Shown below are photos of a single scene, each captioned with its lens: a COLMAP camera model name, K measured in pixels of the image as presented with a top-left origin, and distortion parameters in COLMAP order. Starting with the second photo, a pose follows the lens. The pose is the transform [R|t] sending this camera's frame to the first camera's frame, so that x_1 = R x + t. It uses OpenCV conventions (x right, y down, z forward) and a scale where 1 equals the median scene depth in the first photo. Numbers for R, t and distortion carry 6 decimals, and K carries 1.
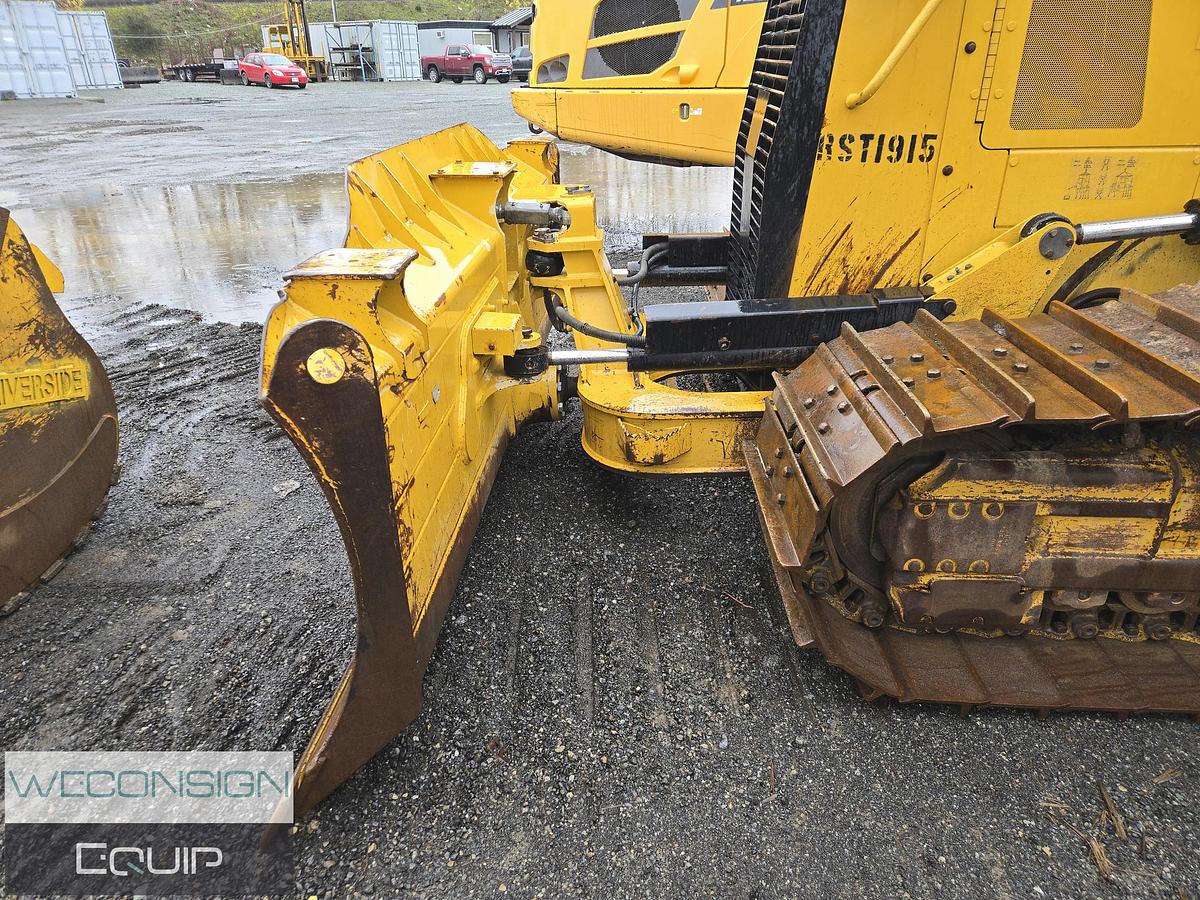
lens RADIAL K [[798.5, 0, 593.2], [0, 798.5, 447.7], [0, 0, 1]] dist [0.085569, -0.079066]
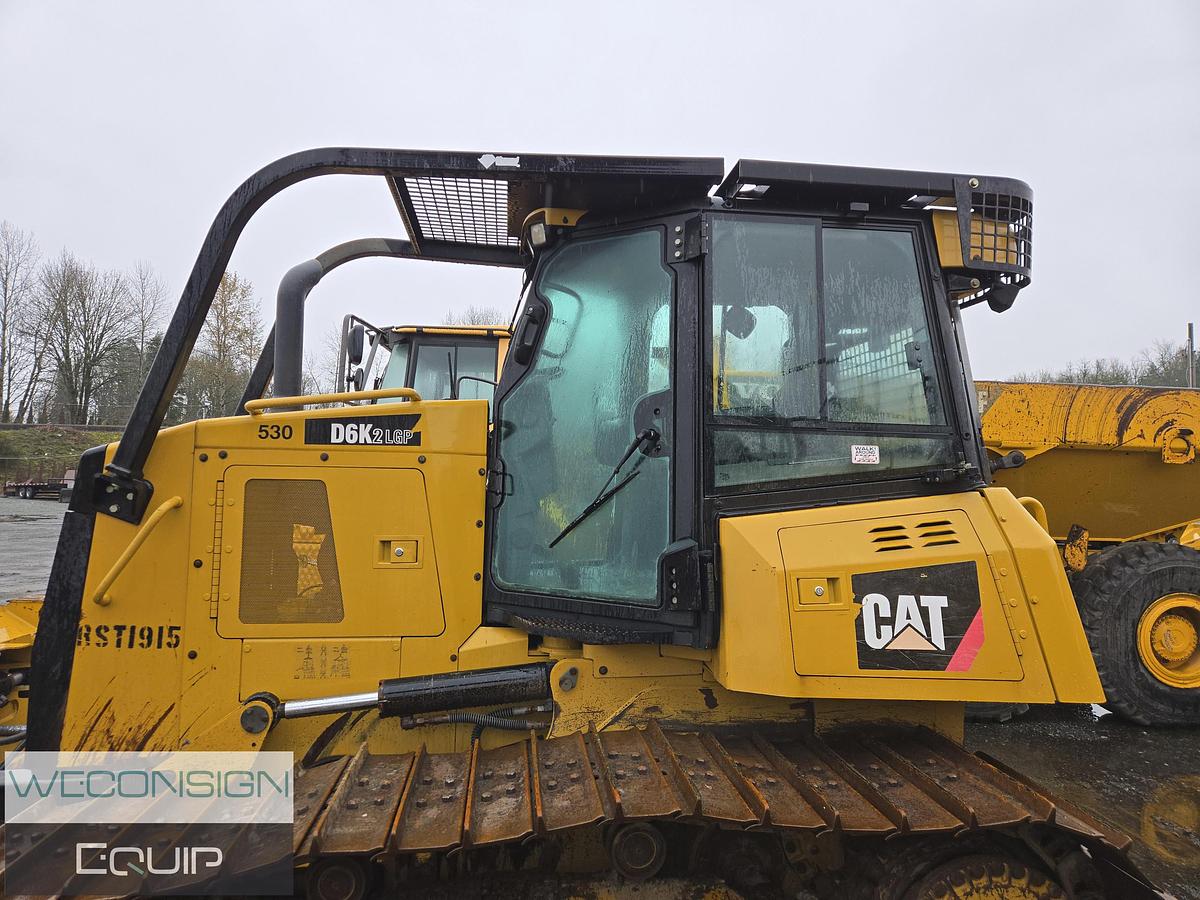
lens RADIAL K [[799.1, 0, 590.6], [0, 799.1, 438.1], [0, 0, 1]] dist [0.081727, -0.069655]
pose [[0.988824, 0.042402, 0.142929, 0.841424], [0.032190, 0.875365, -0.482391, -0.021783], [-0.145569, 0.481600, 0.864217, -0.284947]]
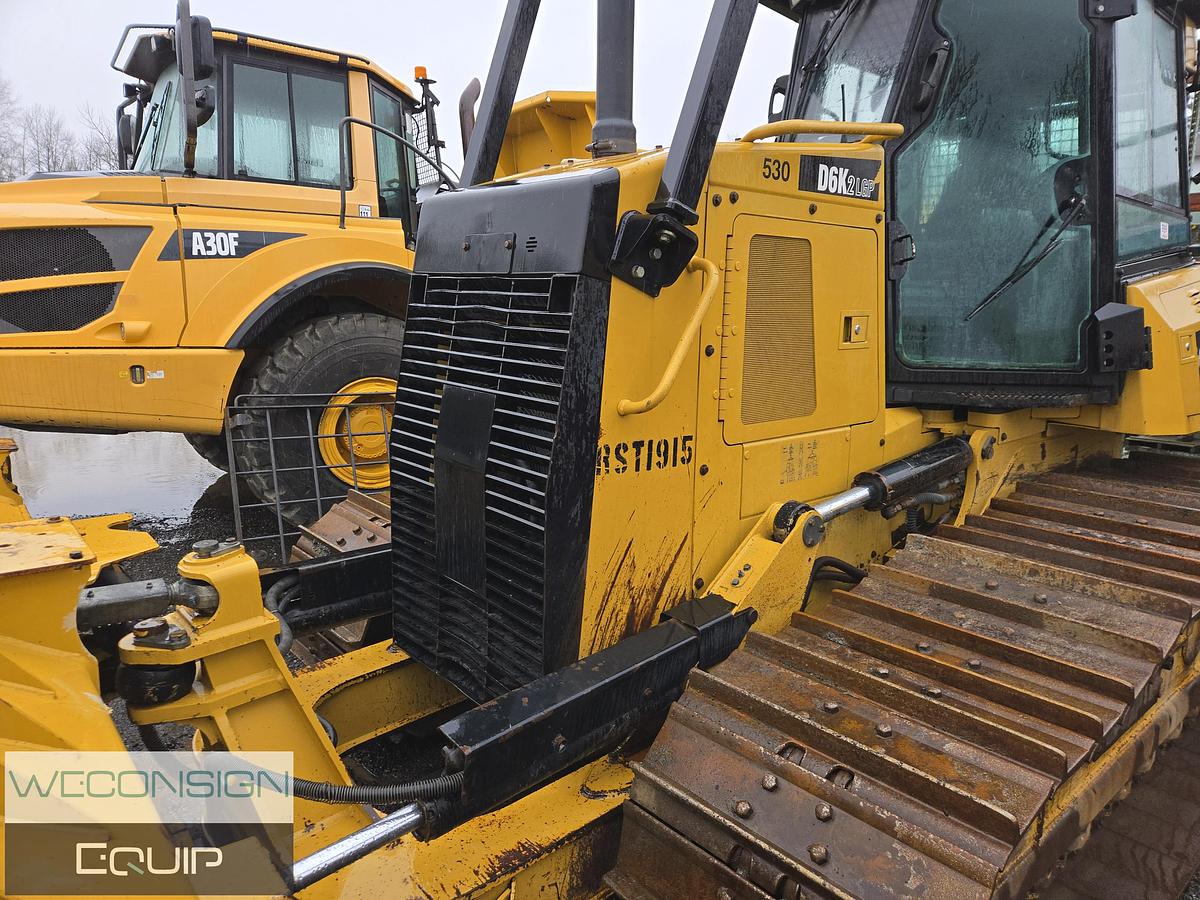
lens RADIAL K [[799.7, 0, 607.8], [0, 799.7, 437.9], [0, 0, 1]] dist [0.082561, -0.077913]
pose [[0.720874, -0.091601, 0.686987, -0.261623], [0.274026, 0.948129, -0.161123, -0.261858], [-0.636593, 0.304402, 0.708582, 0.422062]]
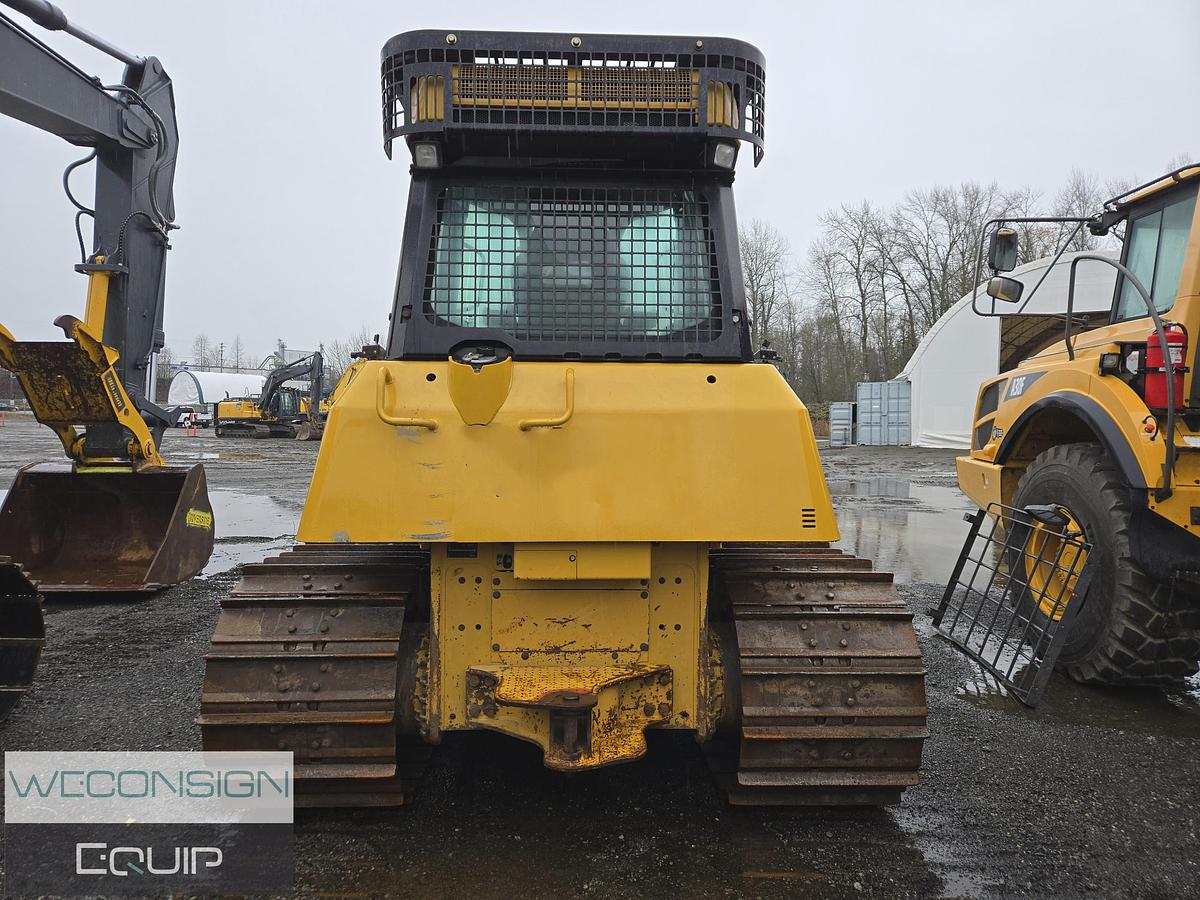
lens RADIAL K [[798.5, 0, 593.2], [0, 798.5, 447.7], [0, 0, 1]] dist [0.085569, -0.079066]
pose [[0.074990, 0.054737, -0.995681, 2.953268], [-0.444703, 0.895540, 0.015739, -0.567736], [0.892533, 0.441602, 0.091498, 0.957912]]
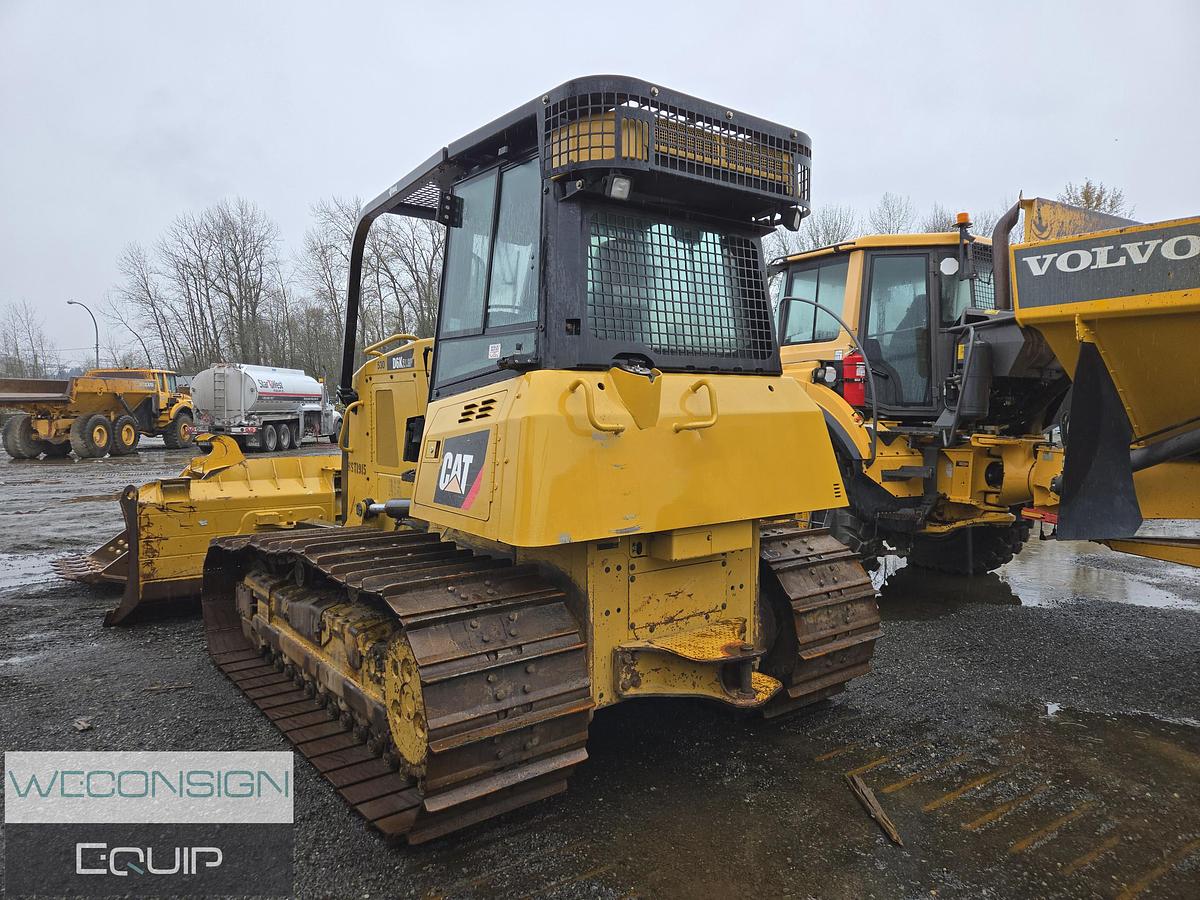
lens RADIAL K [[800.3, 0, 591.9], [0, 800.3, 436.9], [0, 0, 1]] dist [0.082914, -0.080200]
pose [[0.641796, 0.038146, -0.765926, 2.715943], [-0.340320, 0.909196, -0.239884, -0.108199], [0.687226, 0.414617, 0.596500, -0.021233]]
